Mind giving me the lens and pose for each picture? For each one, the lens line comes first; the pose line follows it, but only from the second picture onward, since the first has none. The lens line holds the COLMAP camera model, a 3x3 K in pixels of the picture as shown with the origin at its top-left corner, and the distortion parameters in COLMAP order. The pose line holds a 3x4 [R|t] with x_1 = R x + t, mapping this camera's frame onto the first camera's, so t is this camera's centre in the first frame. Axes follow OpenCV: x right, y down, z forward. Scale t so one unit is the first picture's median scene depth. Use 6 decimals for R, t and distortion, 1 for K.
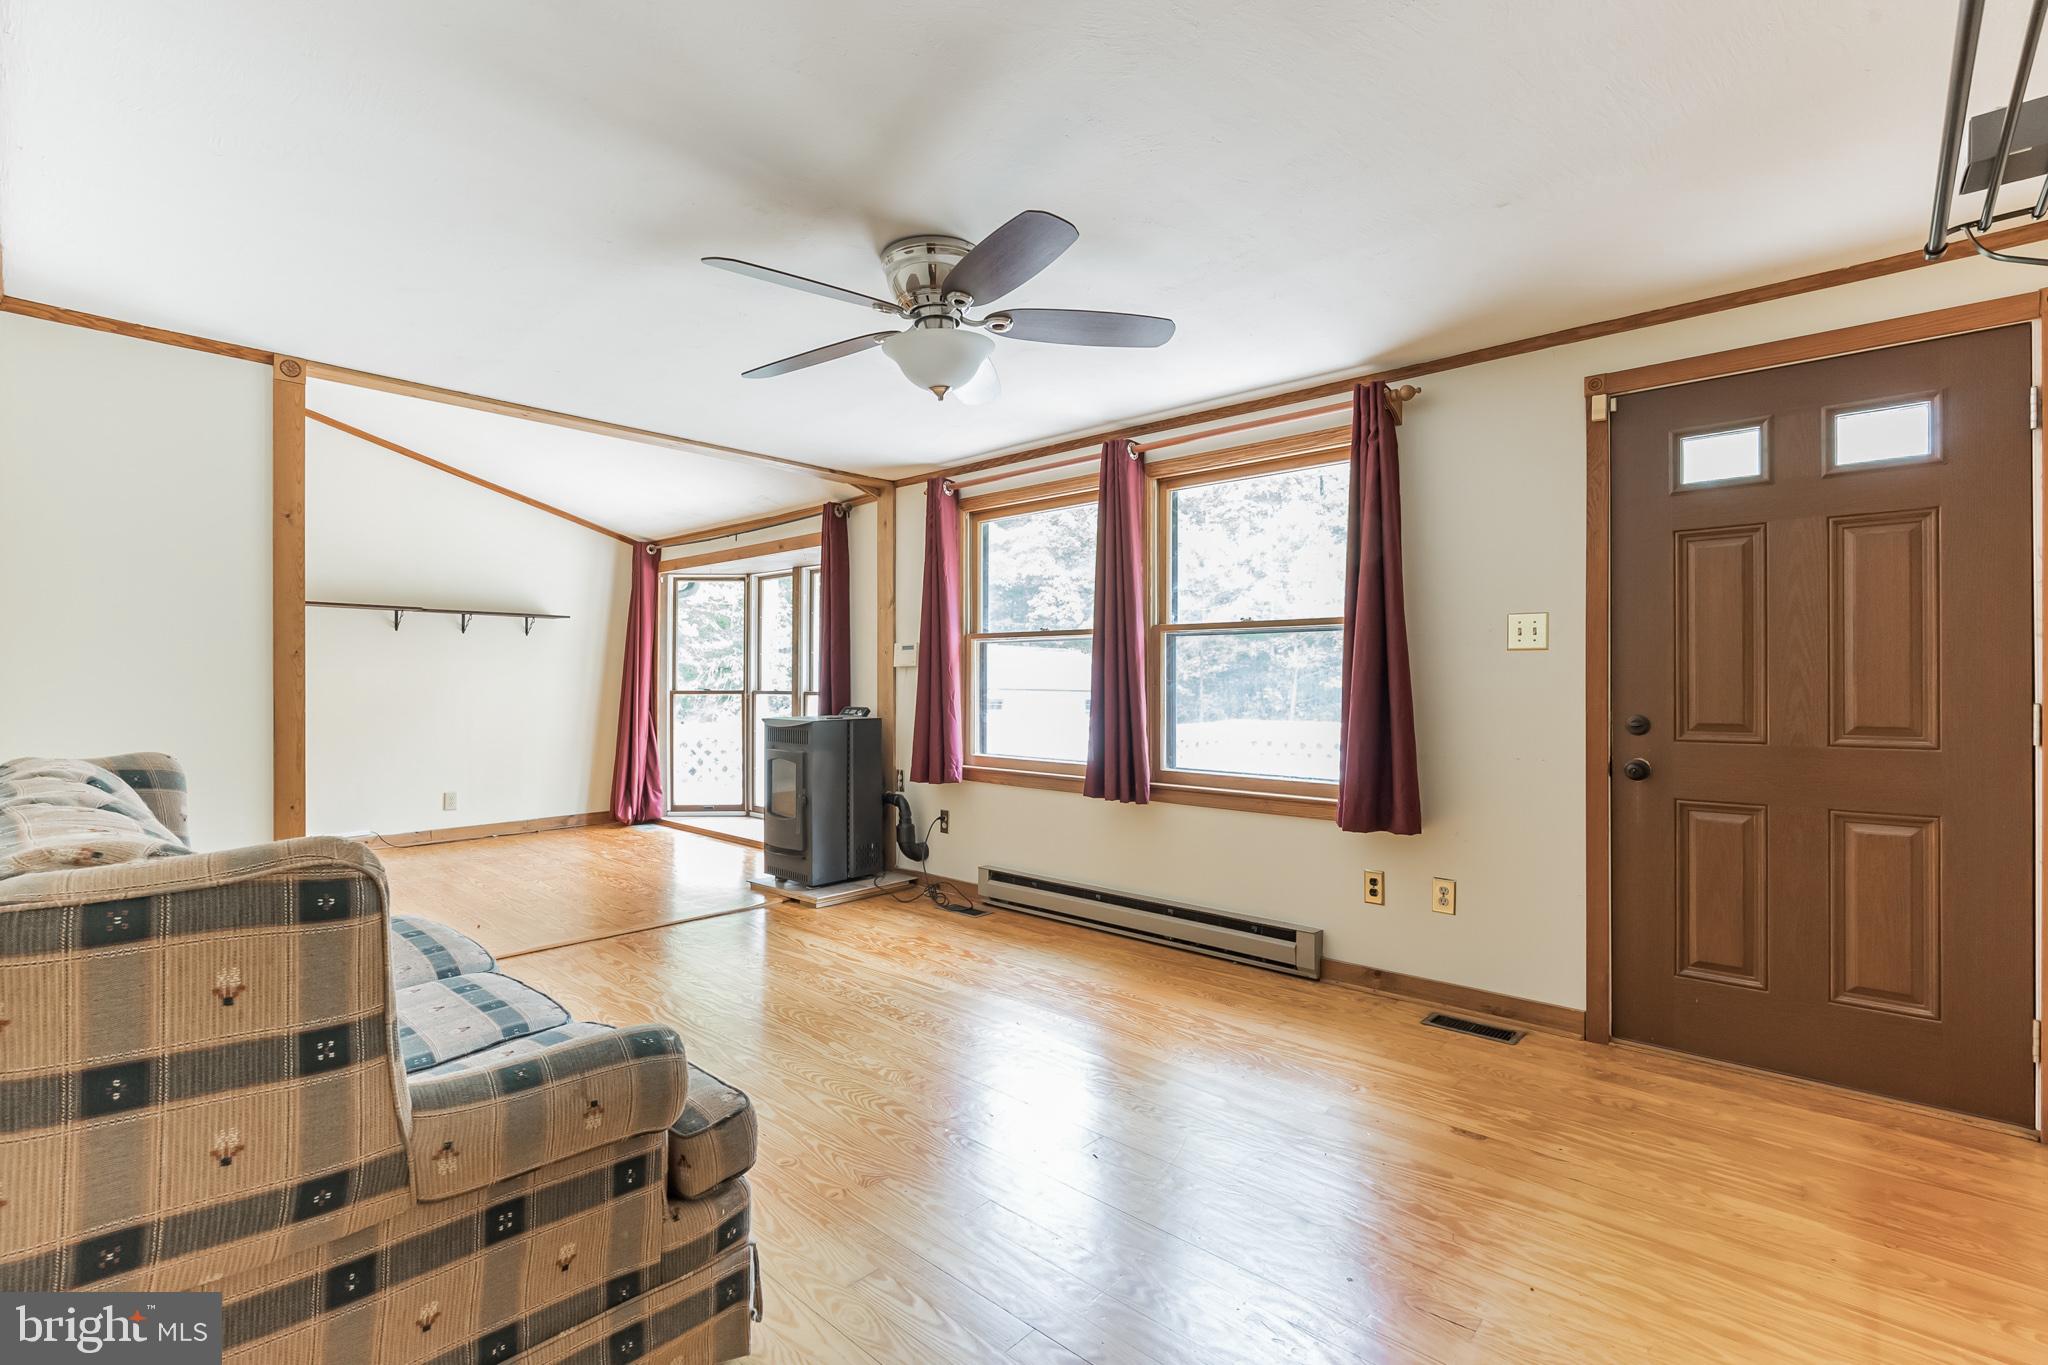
lens RADIAL K [[925.5, 0, 1034.2], [0, 925.5, 683.0], [0, 0, 1]] dist [-0.010808, 0.004092]
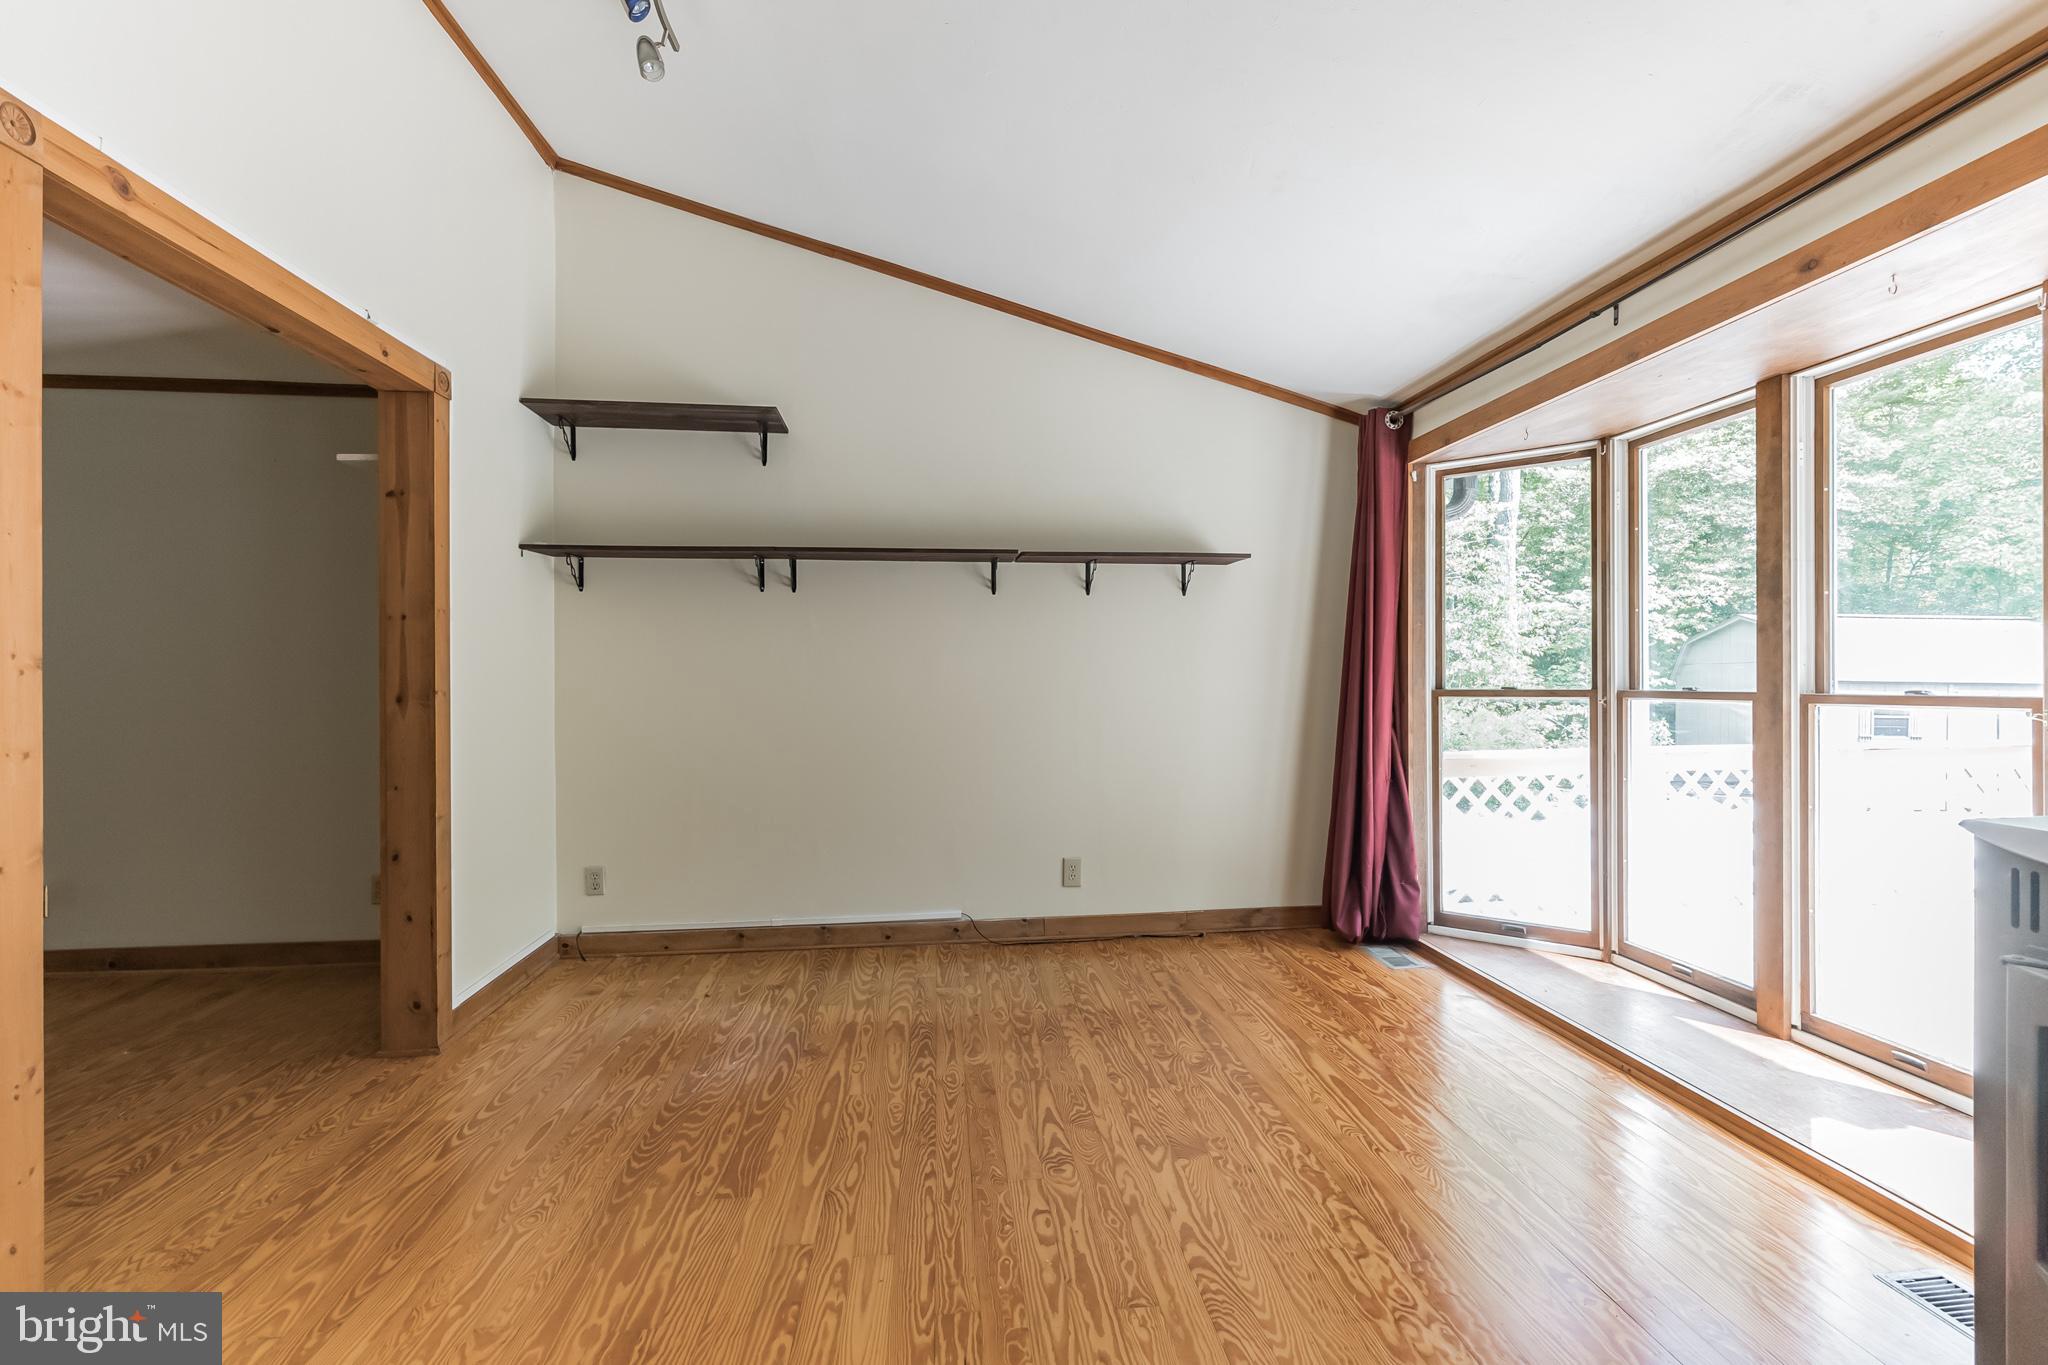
lens RADIAL K [[925.5, 0, 1044.0], [0, 925.5, 681.9], [0, 0, 1]] dist [-0.010808, 0.004092]
pose [[0.754208, -0.004628, -0.656619, -0.222483], [0.006991, 0.999975, 0.000982, 0.001902], [0.656598, -0.005331, 0.754222, 0.476680]]
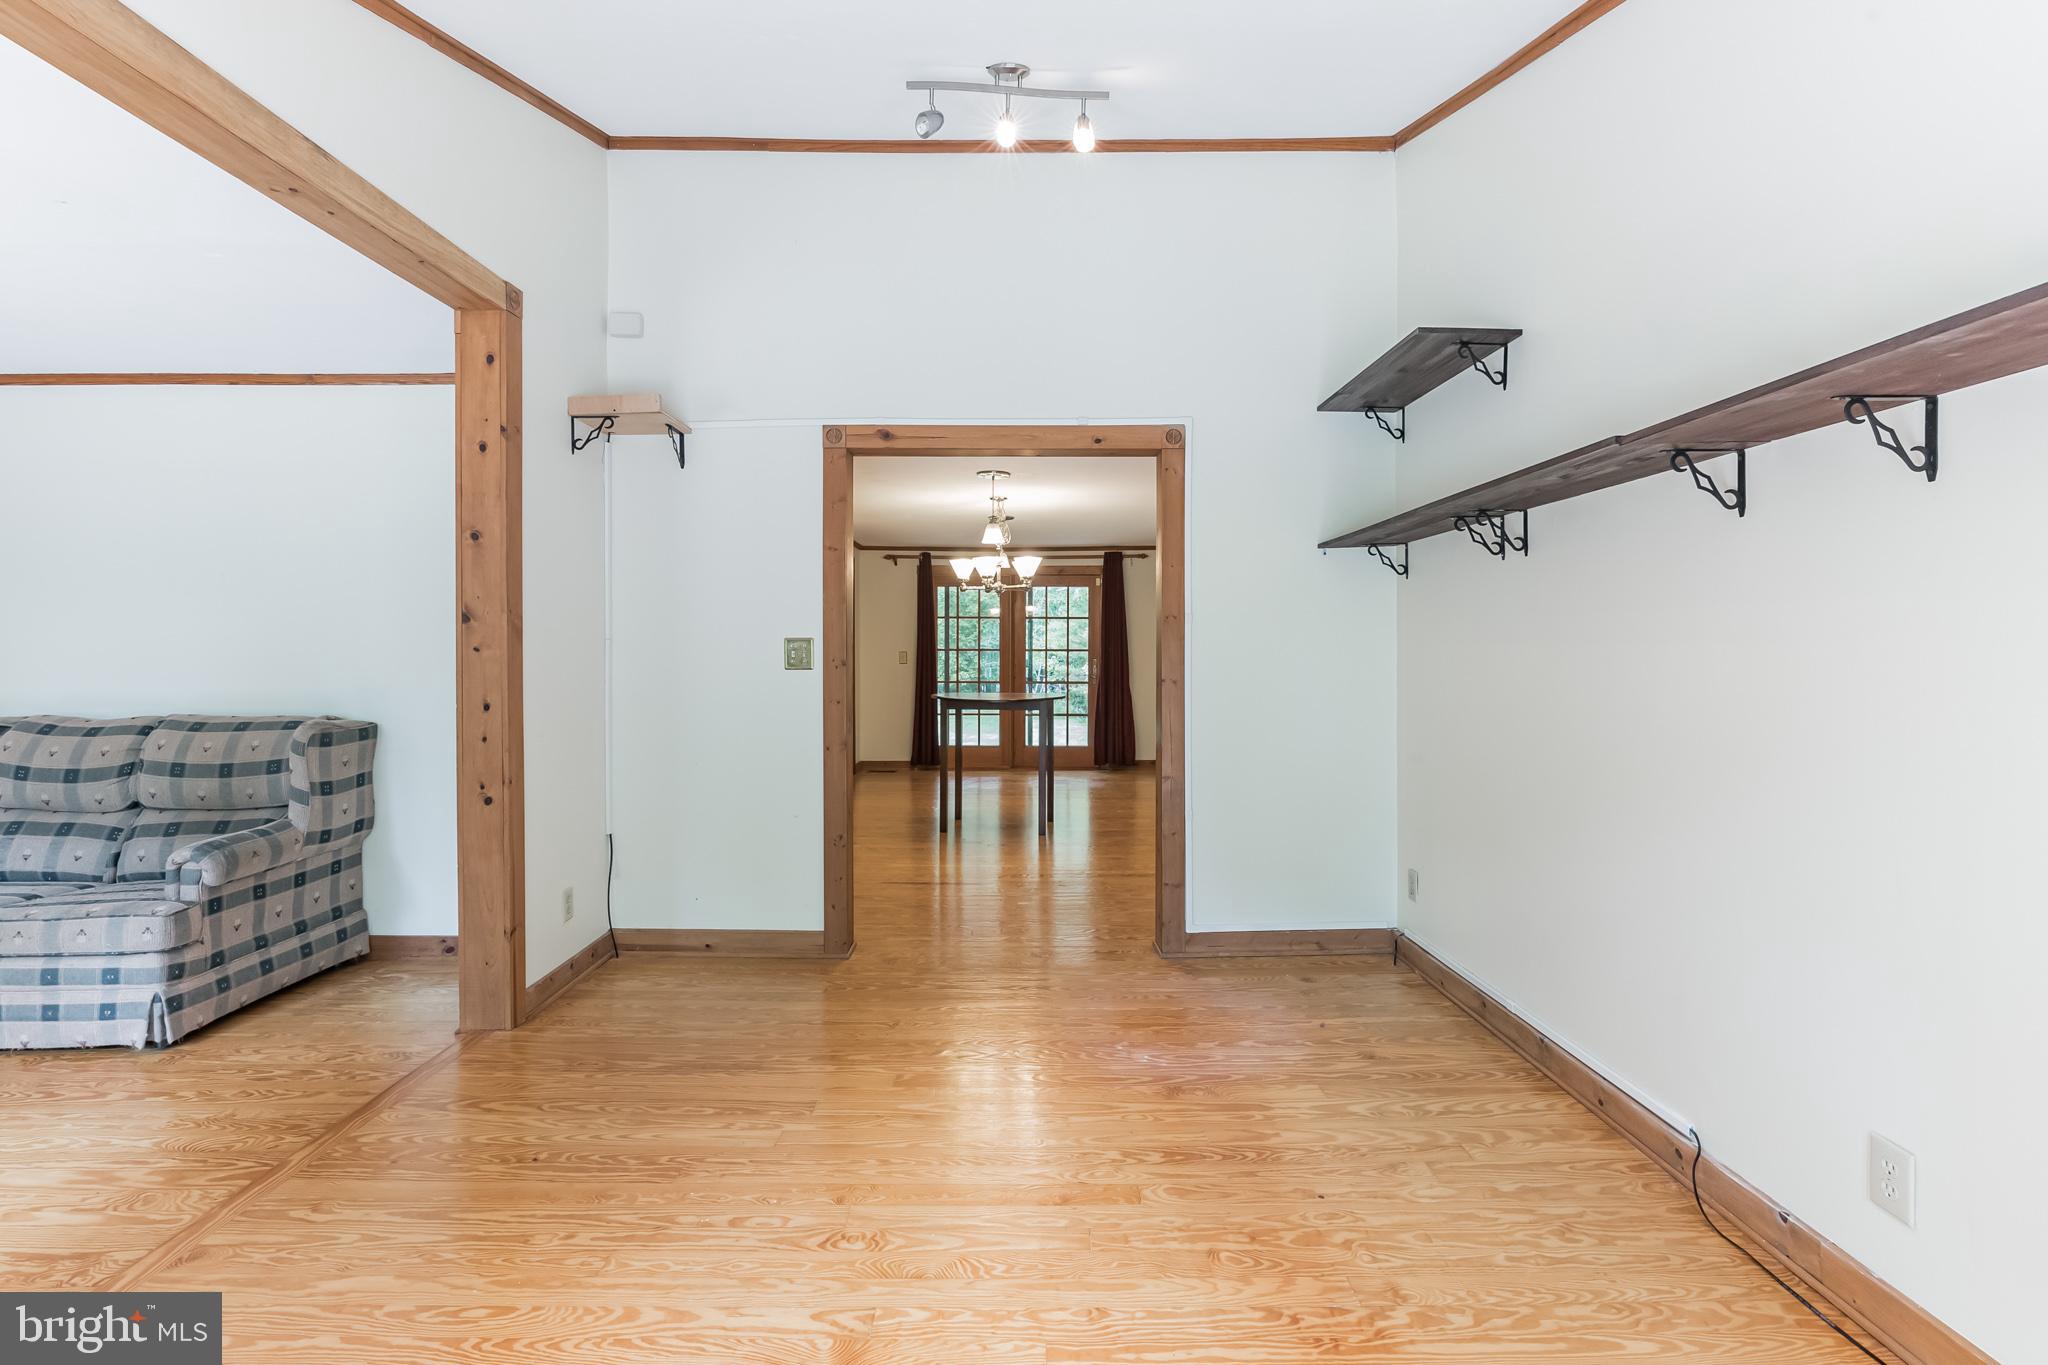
lens RADIAL K [[925.5, 0, 1013.7], [0, 925.5, 664.5], [0, 0, 1]] dist [-0.010808, 0.004092]
pose [[-0.738997, 0.005103, -0.673689, -0.267100], [-0.001734, 0.999954, 0.009475, -0.007941], [0.673706, 0.008170, -0.738954, 0.897474]]
